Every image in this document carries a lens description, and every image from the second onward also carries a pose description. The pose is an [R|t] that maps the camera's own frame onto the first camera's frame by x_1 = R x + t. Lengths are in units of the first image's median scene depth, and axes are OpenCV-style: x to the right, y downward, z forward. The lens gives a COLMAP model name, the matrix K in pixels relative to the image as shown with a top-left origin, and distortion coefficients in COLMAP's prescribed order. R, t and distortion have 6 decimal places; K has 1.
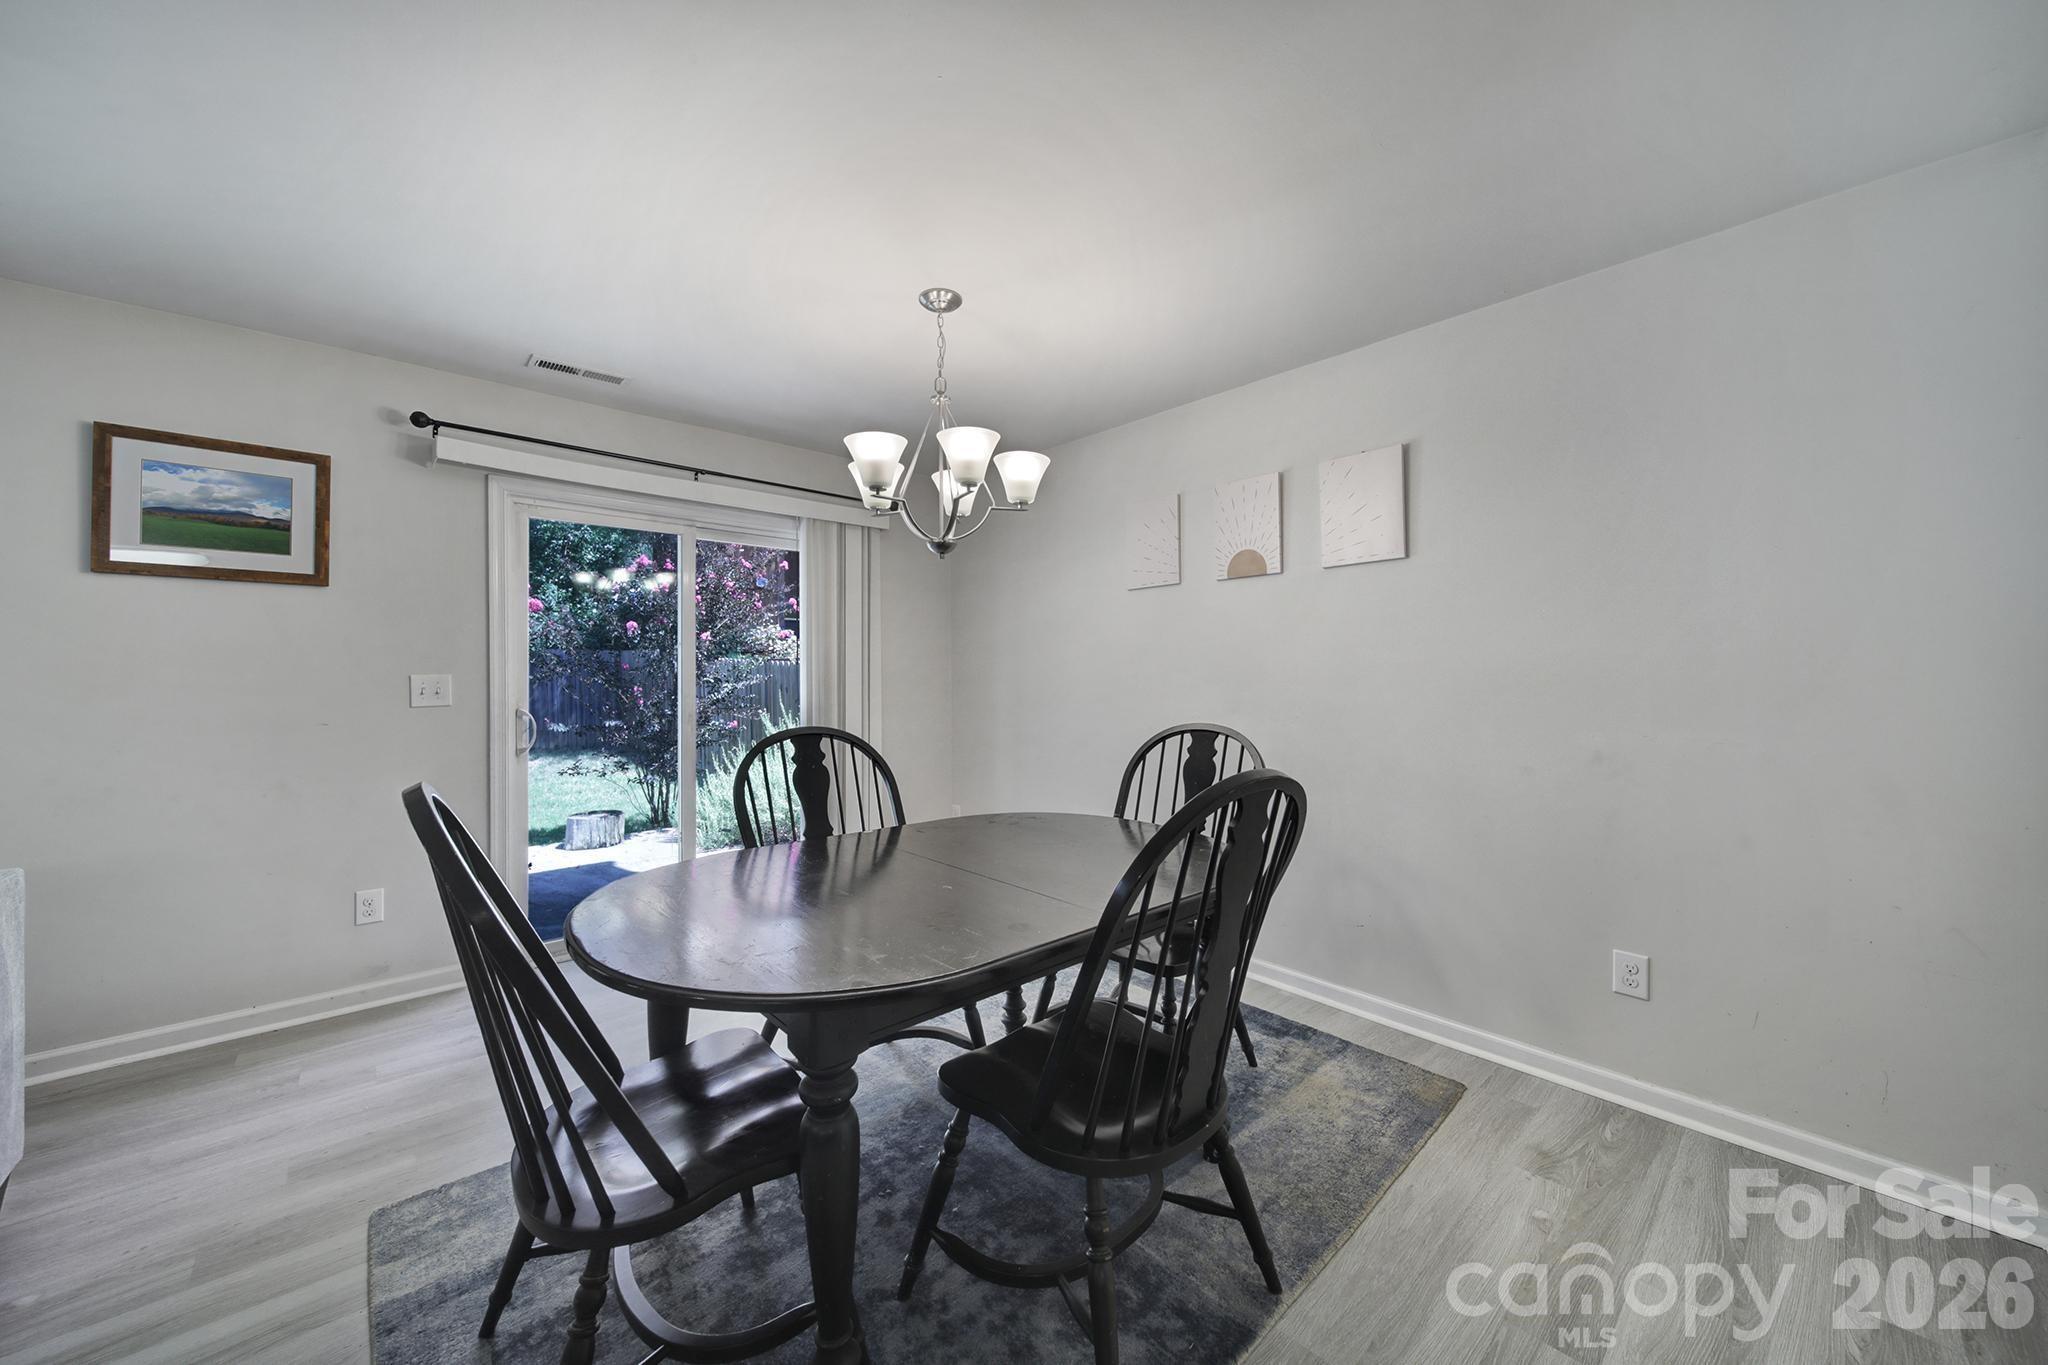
lens RADIAL K [[718.8, 0, 1021.5], [0, 718.8, 671.4], [0, 0, 1]] dist [-0.004184, -0.000826]
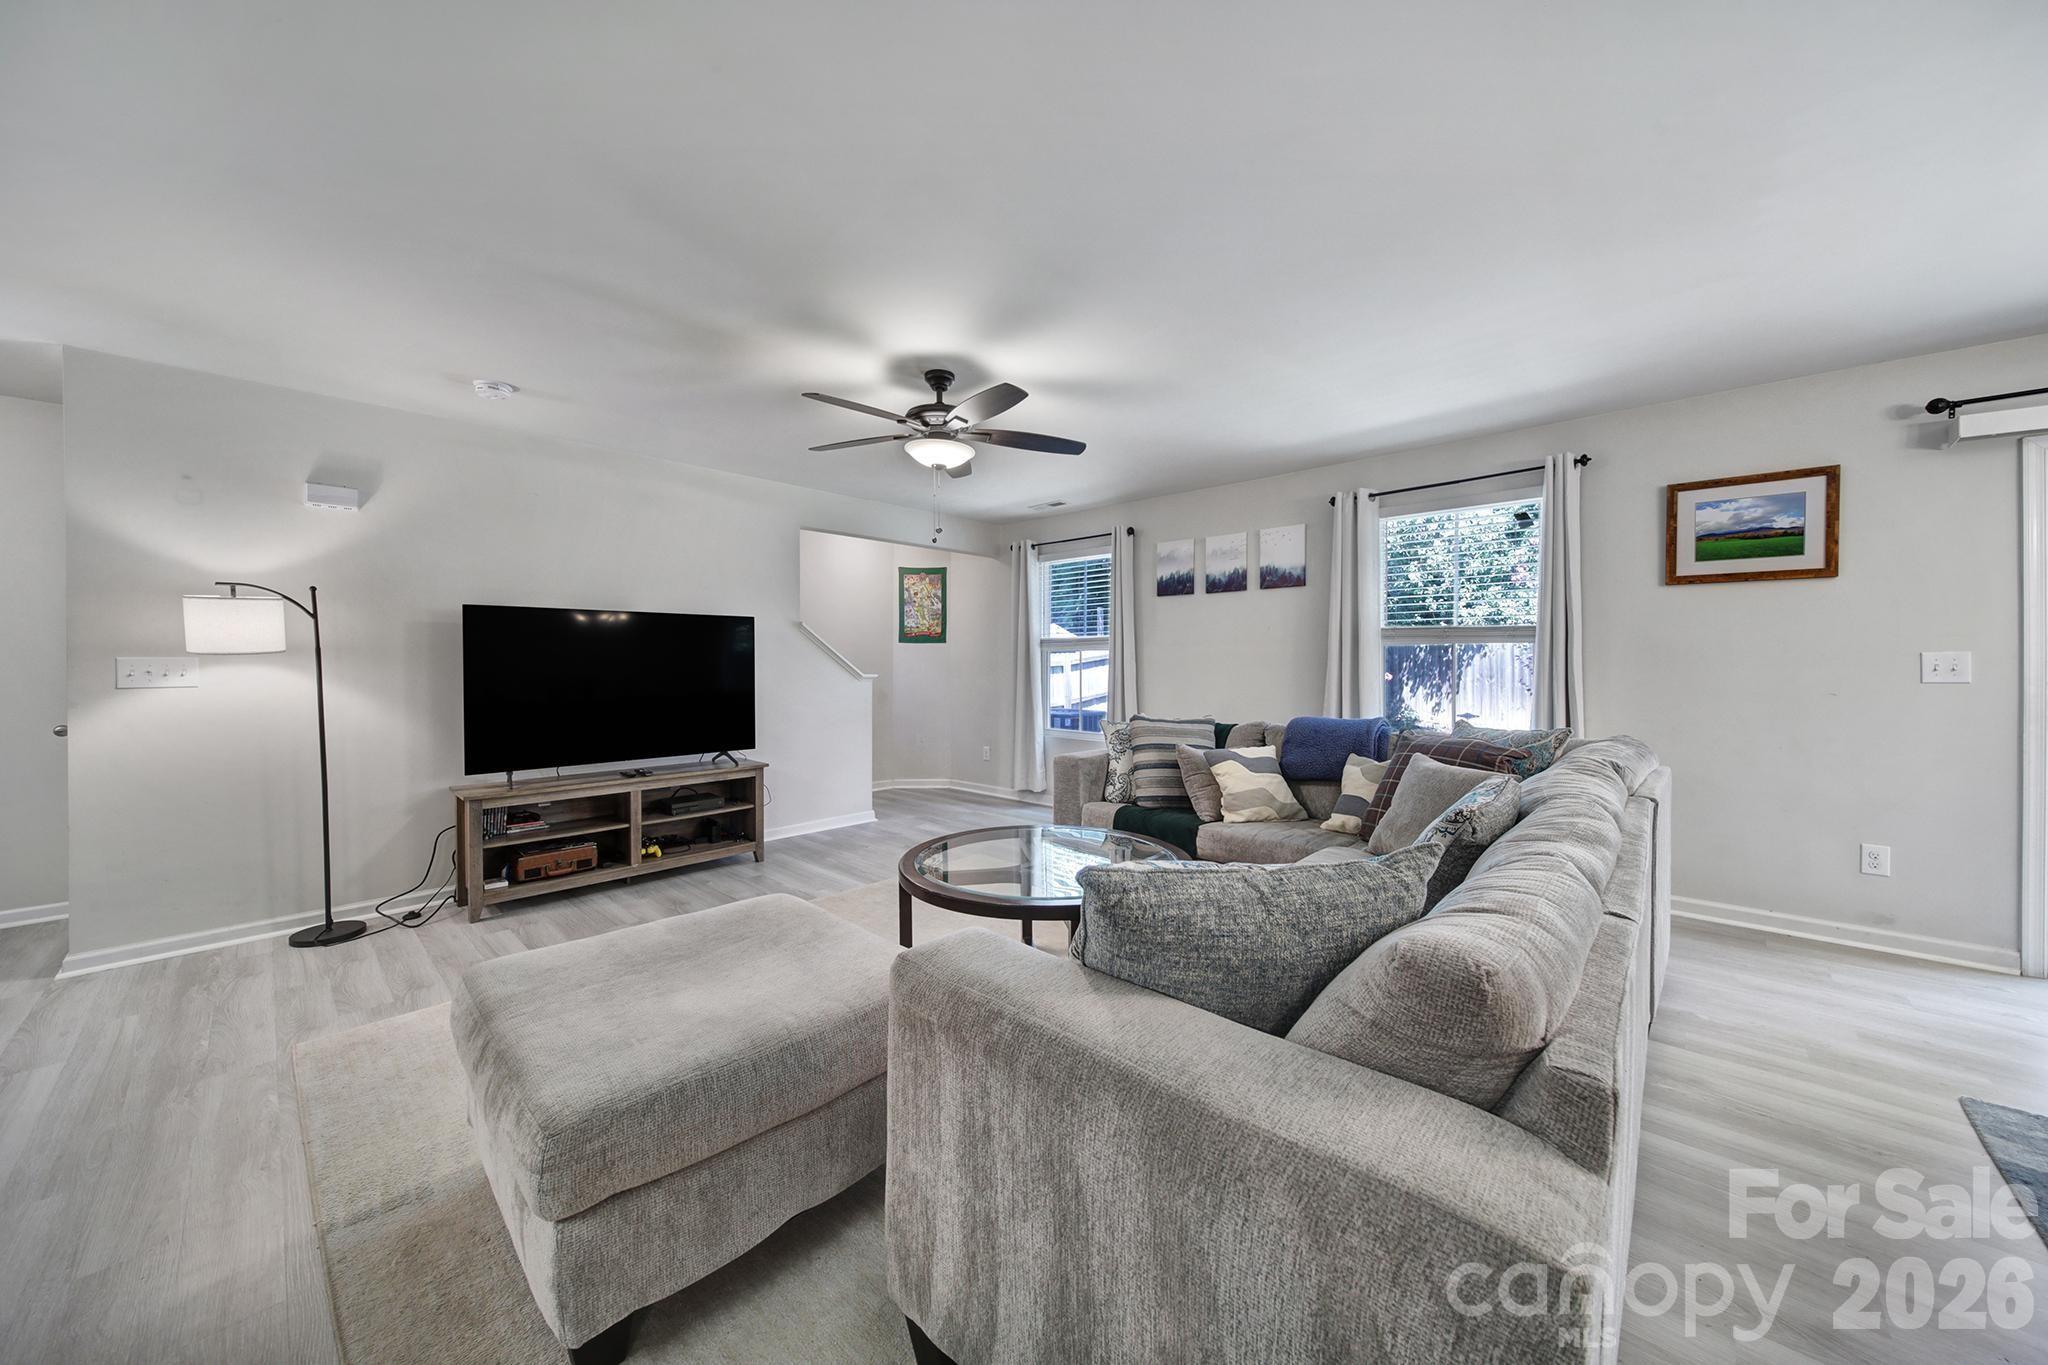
lens RADIAL K [[718.8, 0, 1015.3], [0, 718.8, 672.4], [0, 0, 1]] dist [-0.004184, -0.000826]
pose [[0.082697, 0.013693, -0.996481, 0.085568], [-0.002219, 0.999906, 0.013556, 0.024709], [0.996572, 0.001090, 0.082720, -0.445095]]
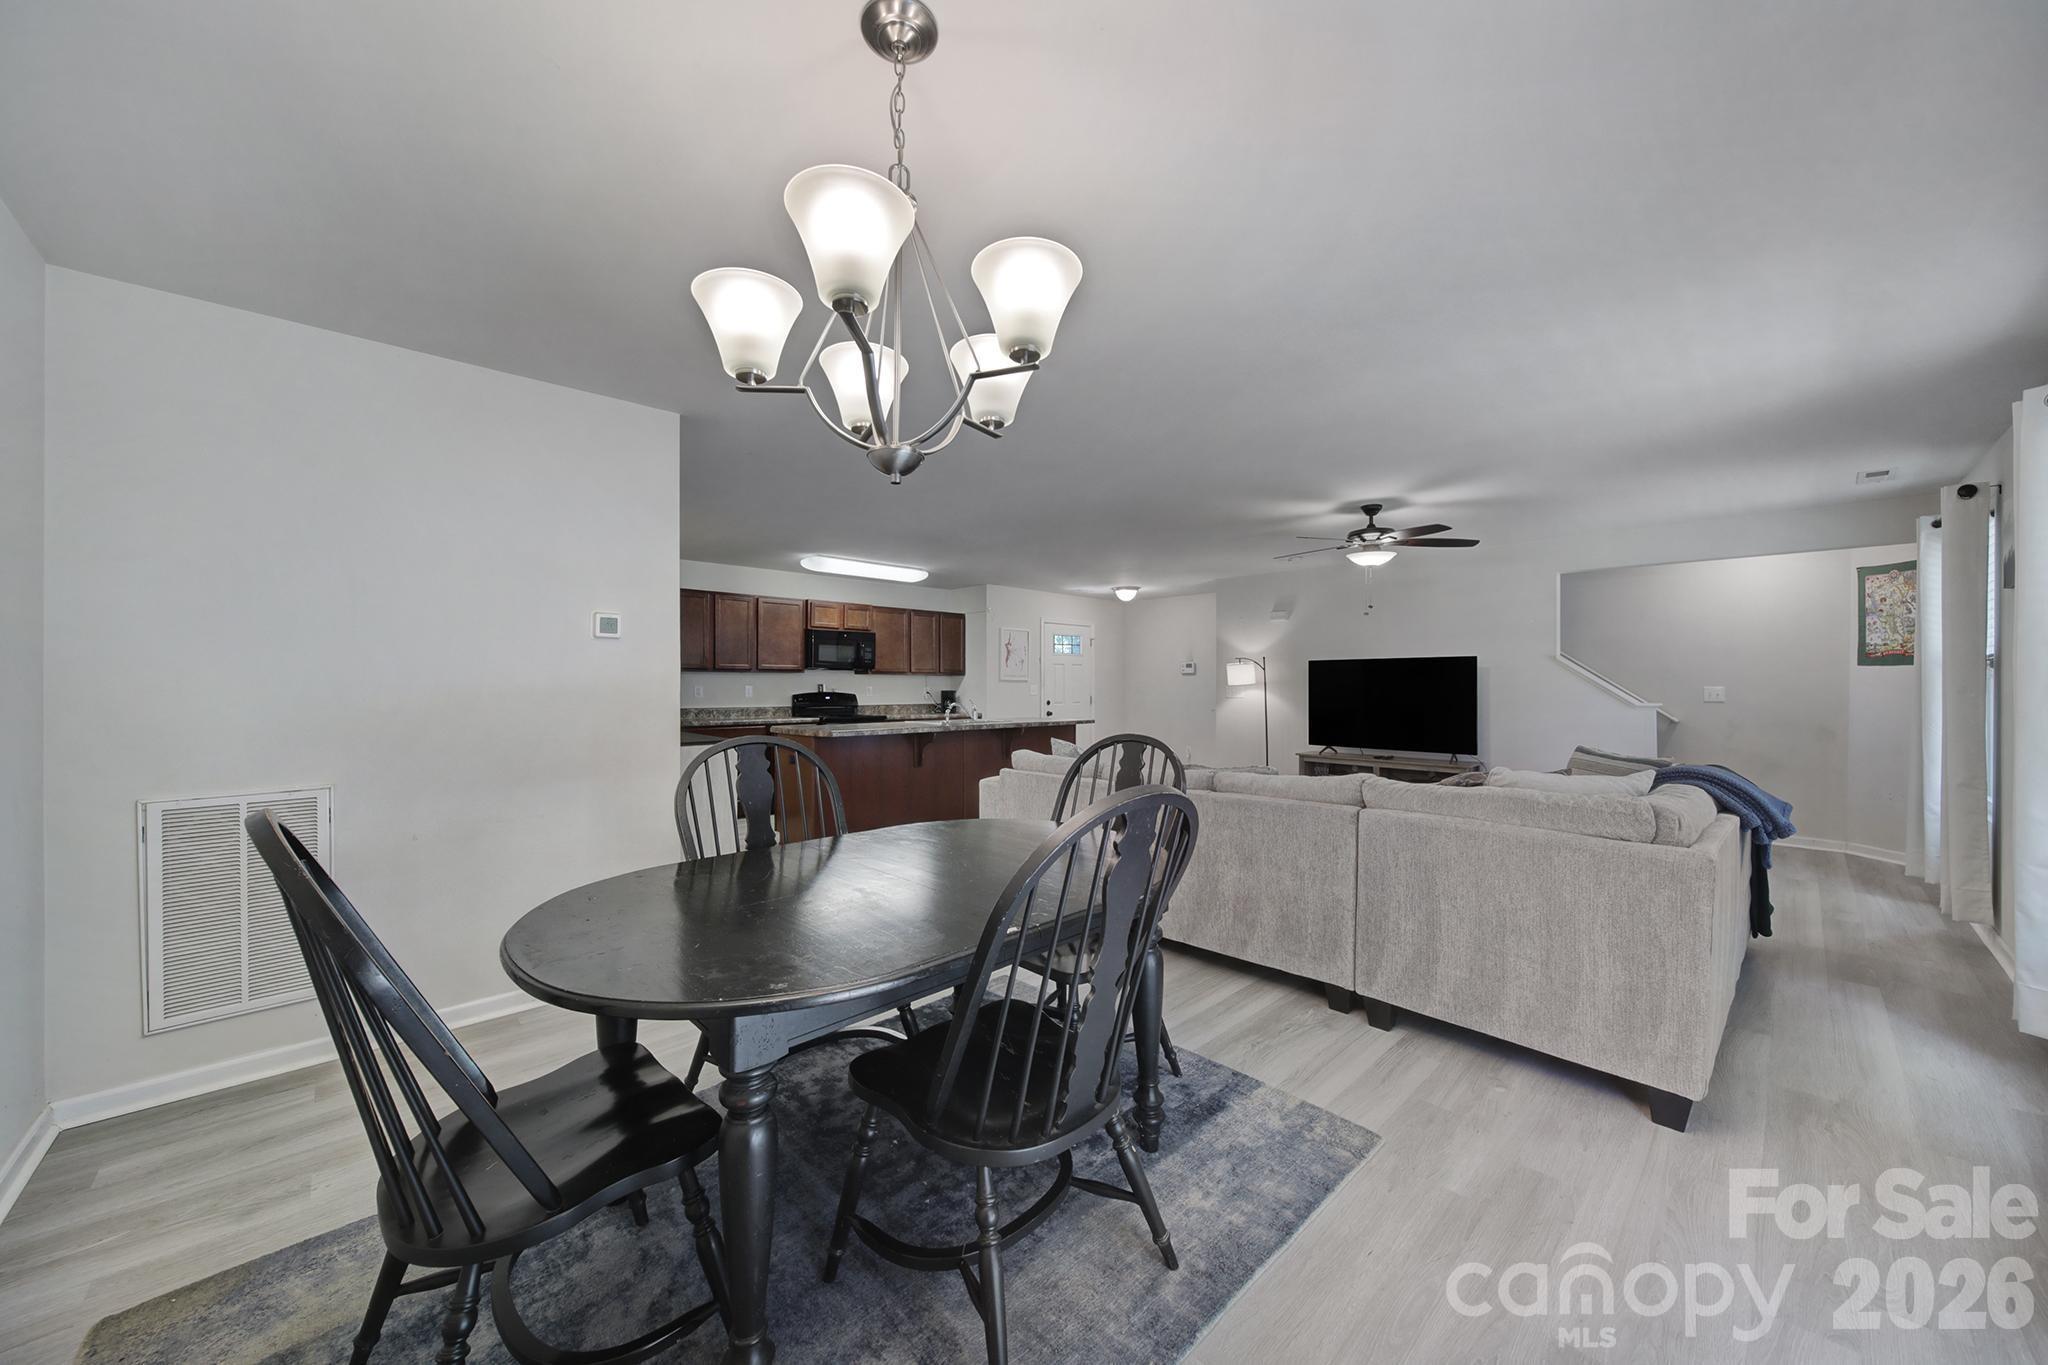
lens RADIAL K [[718.8, 0, 1026.6], [0, 718.8, 682.5], [0, 0, 1]] dist [-0.004184, -0.000826]
pose [[-0.999352, 0.001478, -0.035978, -0.160513], [0.001351, 0.999993, 0.003558, -0.011730], [0.035983, 0.003507, -0.999346, 1.399641]]
